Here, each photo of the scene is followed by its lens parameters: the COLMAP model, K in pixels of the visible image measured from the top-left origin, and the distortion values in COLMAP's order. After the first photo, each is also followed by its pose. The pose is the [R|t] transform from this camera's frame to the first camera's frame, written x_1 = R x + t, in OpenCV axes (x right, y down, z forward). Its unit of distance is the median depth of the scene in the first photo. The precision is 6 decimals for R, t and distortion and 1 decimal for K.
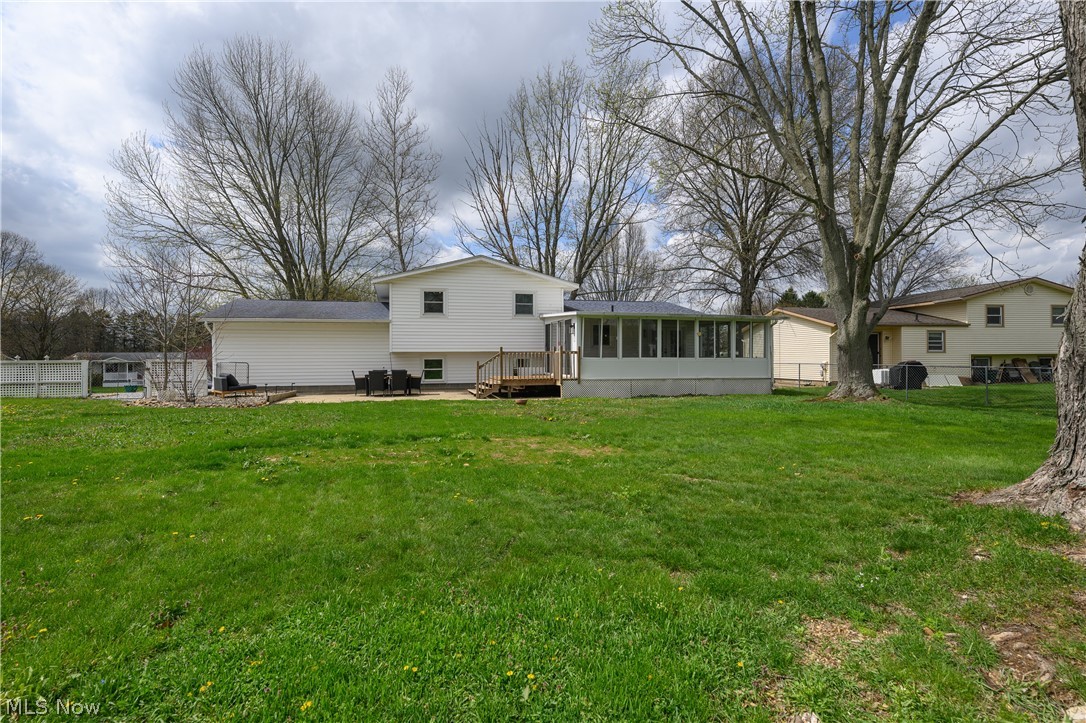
lens RADIAL K [[532.9, 0, 543.0], [0, 532.9, 363.0], [0, 0, 1]] dist [0.000122, -0.000135]
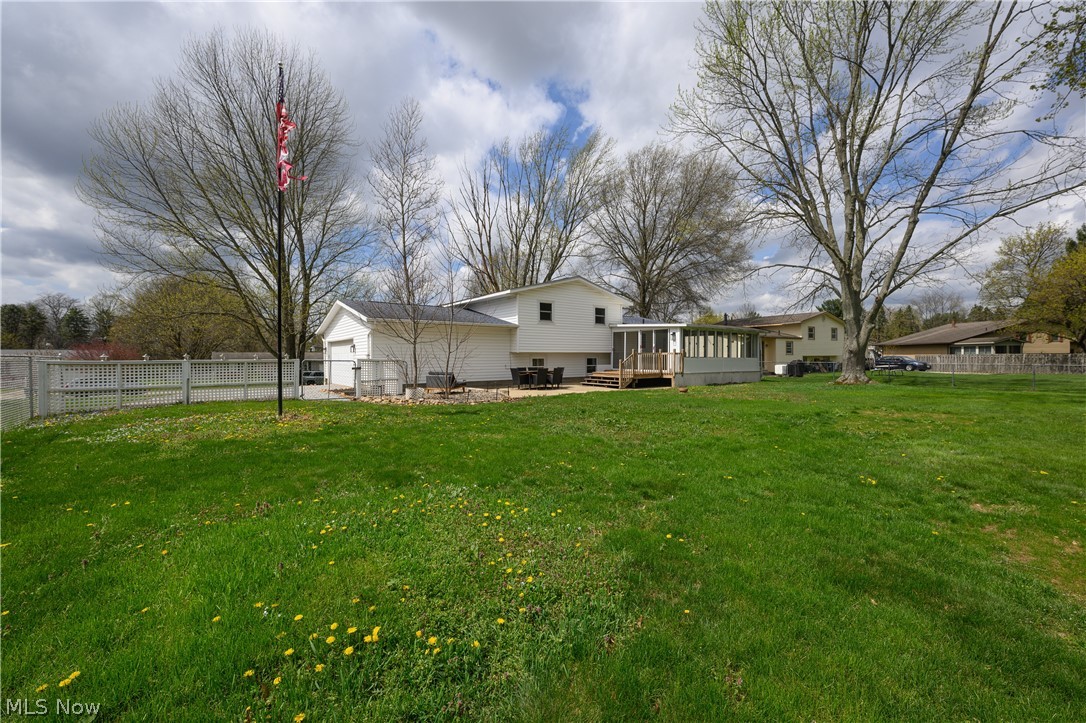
lens RADIAL K [[427.6, 0, 543.0], [0, 427.6, 359.4], [0, 0, 1]] dist [-0.002721, 0.000995]
pose [[0.912642, -0.001167, 0.408759, -0.590493], [0.002975, 0.999988, -0.003787, -0.001814], [-0.408750, 0.004673, 0.912634, 0.113917]]
